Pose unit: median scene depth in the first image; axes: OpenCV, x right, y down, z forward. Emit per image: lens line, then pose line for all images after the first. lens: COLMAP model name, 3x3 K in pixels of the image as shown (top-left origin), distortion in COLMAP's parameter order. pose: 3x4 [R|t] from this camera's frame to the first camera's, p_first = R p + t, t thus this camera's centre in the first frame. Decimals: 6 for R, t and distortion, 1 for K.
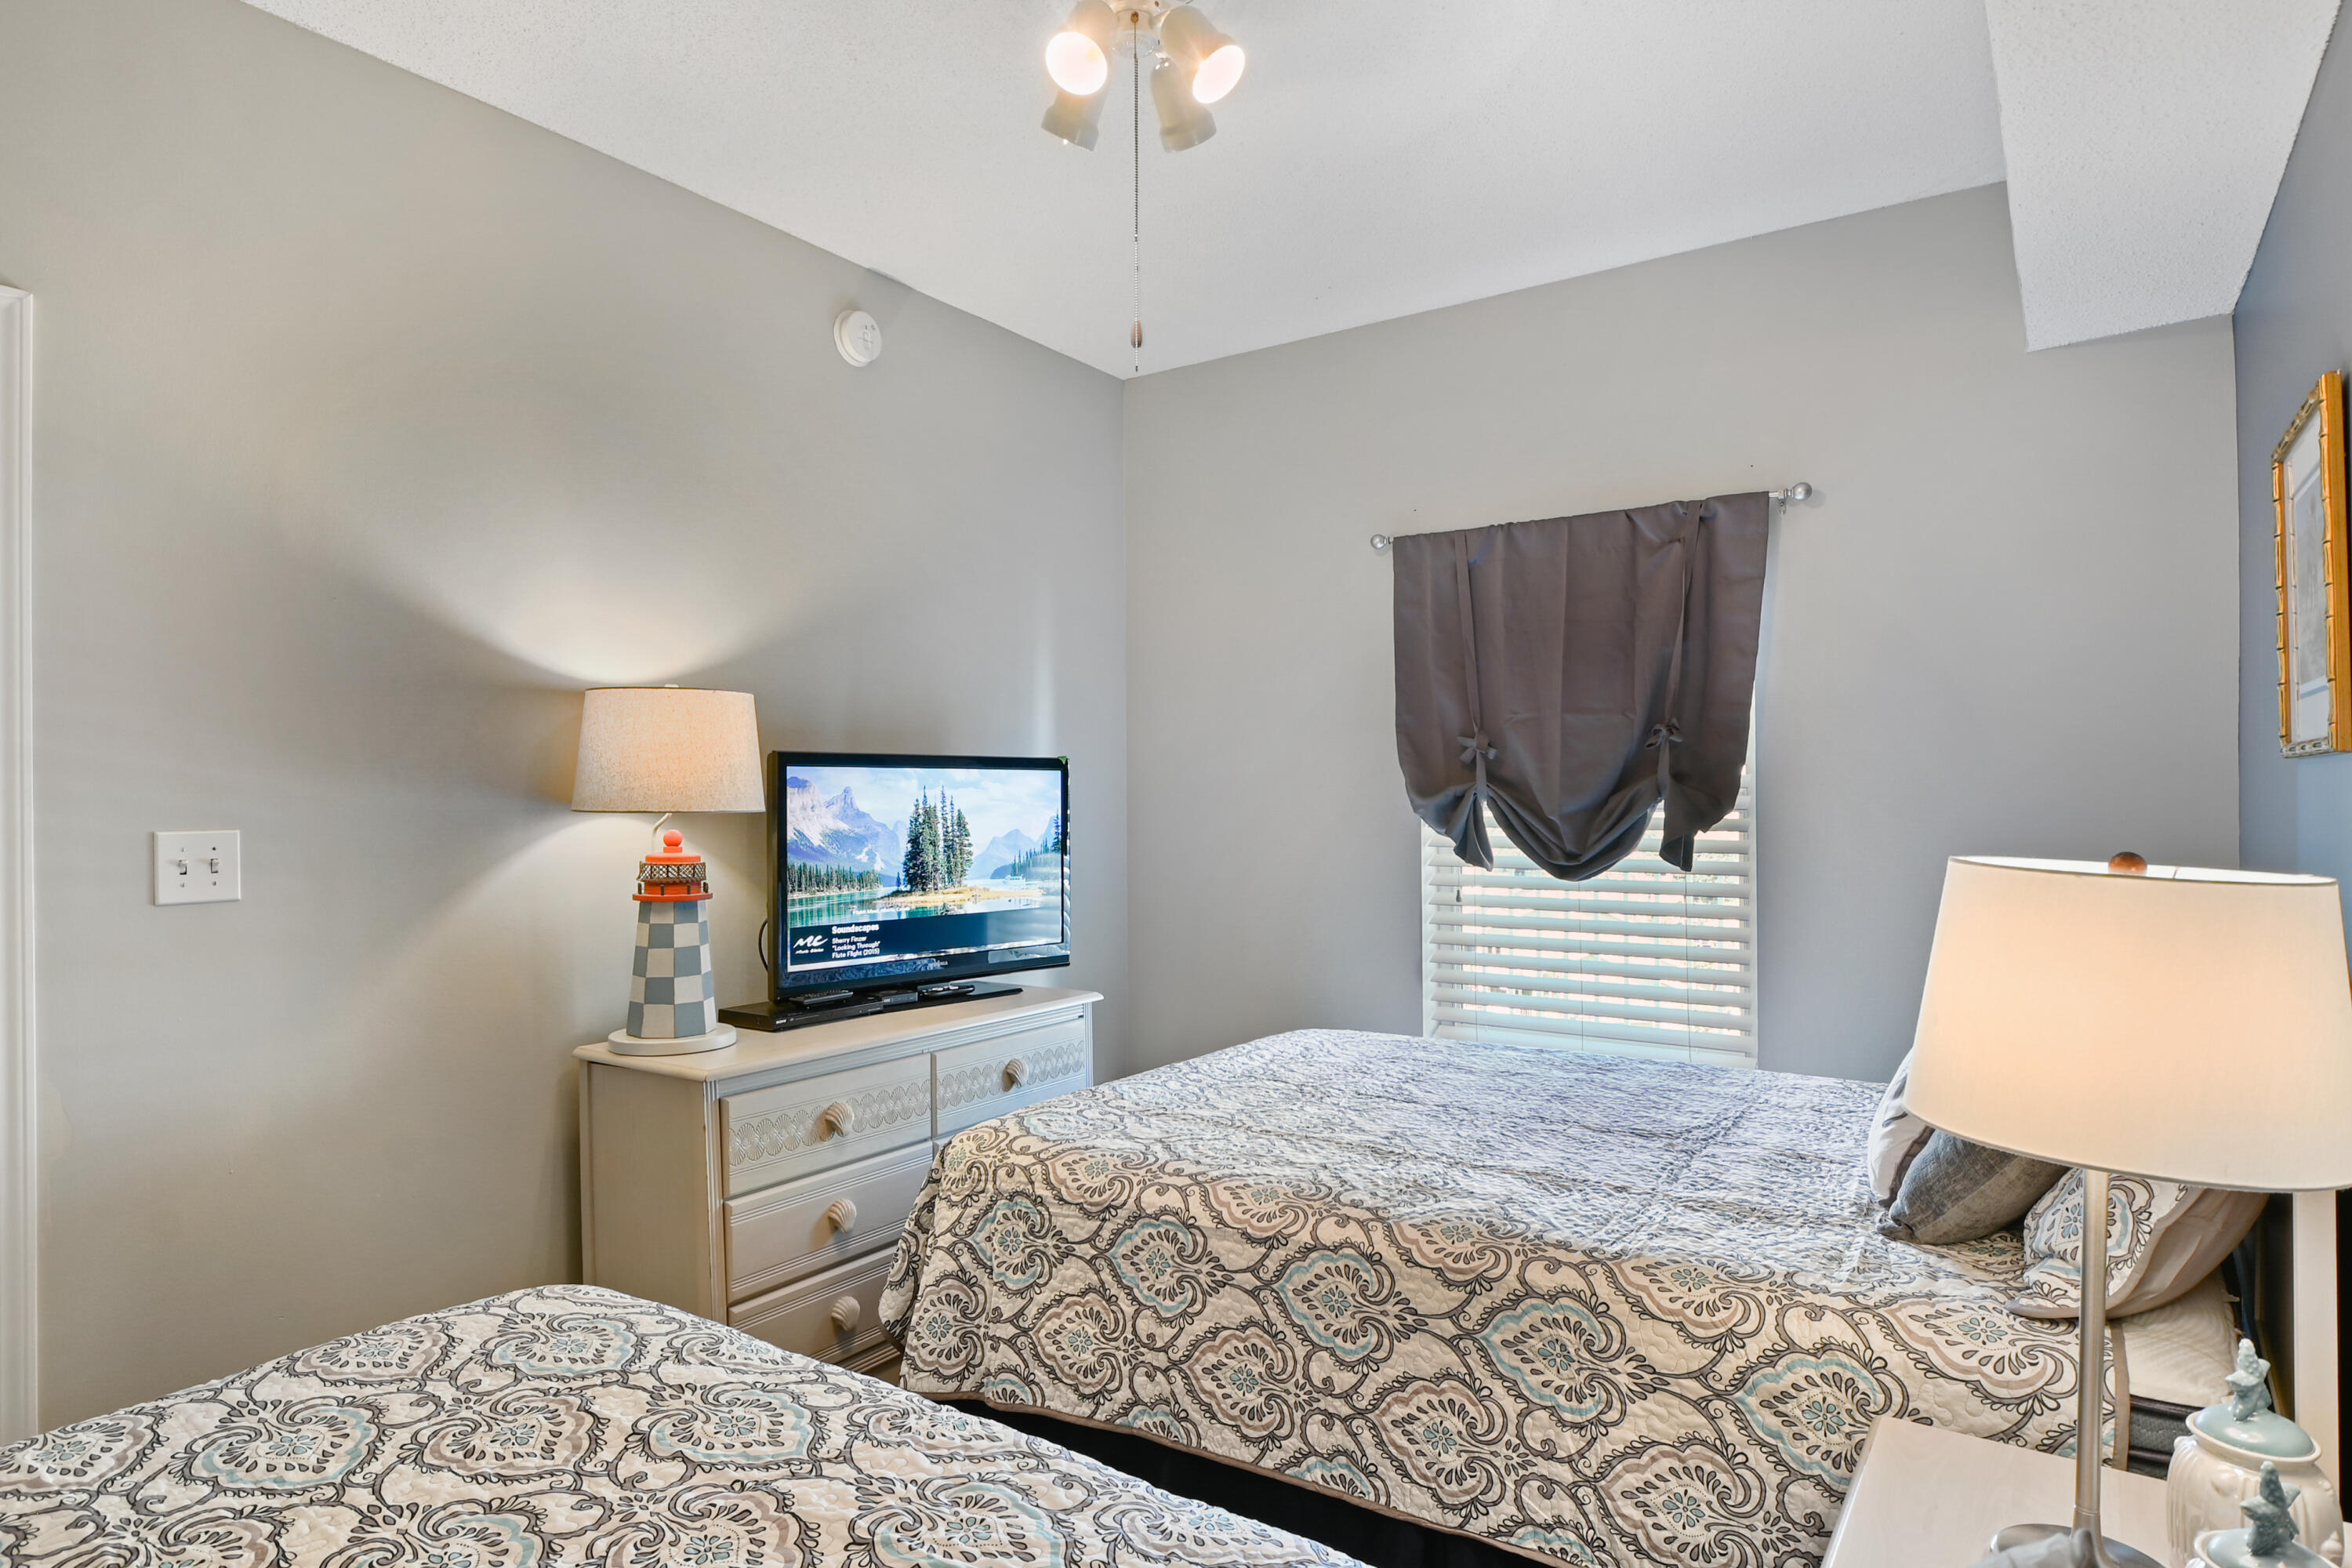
lens RADIAL K [[1321.5, 0, 1176.0], [0, 1321.5, 784.0], [0, 0, 1]] dist [0.020176, -0.025265]
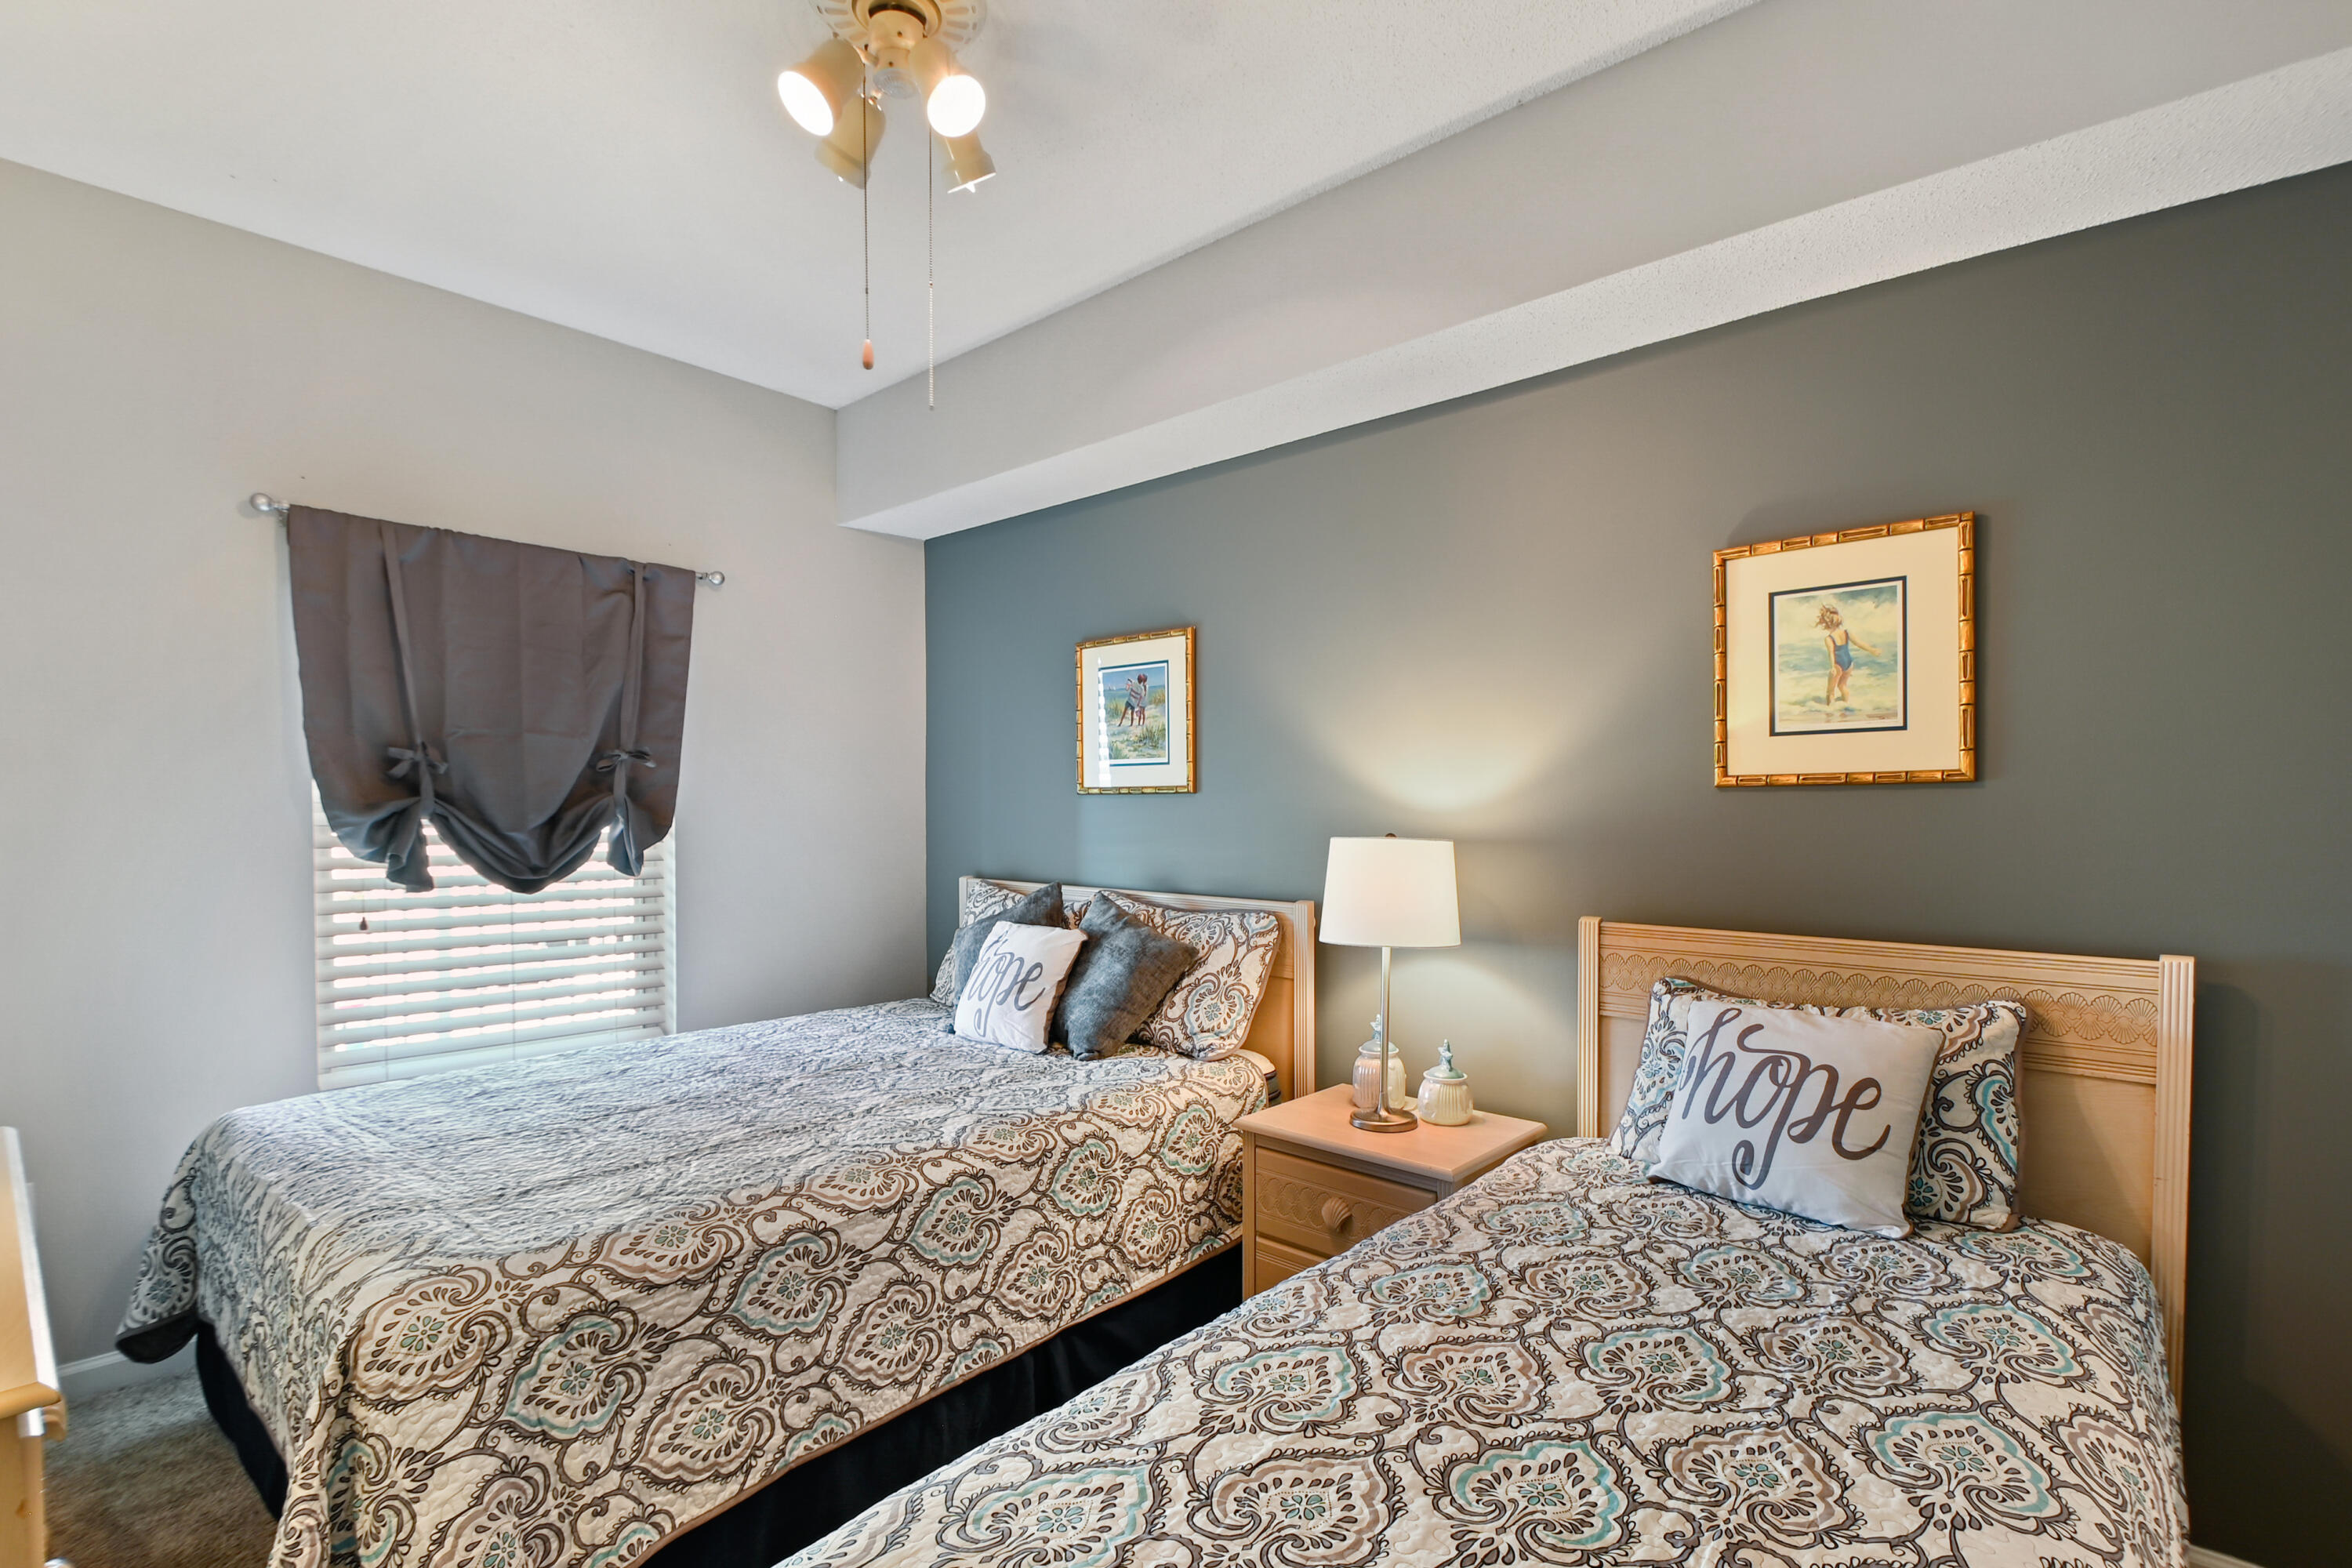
lens RADIAL K [[1089.8, 0, 1175.9], [0, 1089.8, 815.6], [0, 0, 1]] dist [-0.002274, -0.000763]
pose [[0.118931, 0.001256, 0.992902, -0.793680], [-0.008628, 0.999963, -0.000231, 0.012111], [-0.992865, -0.008539, 0.118937, 0.636903]]
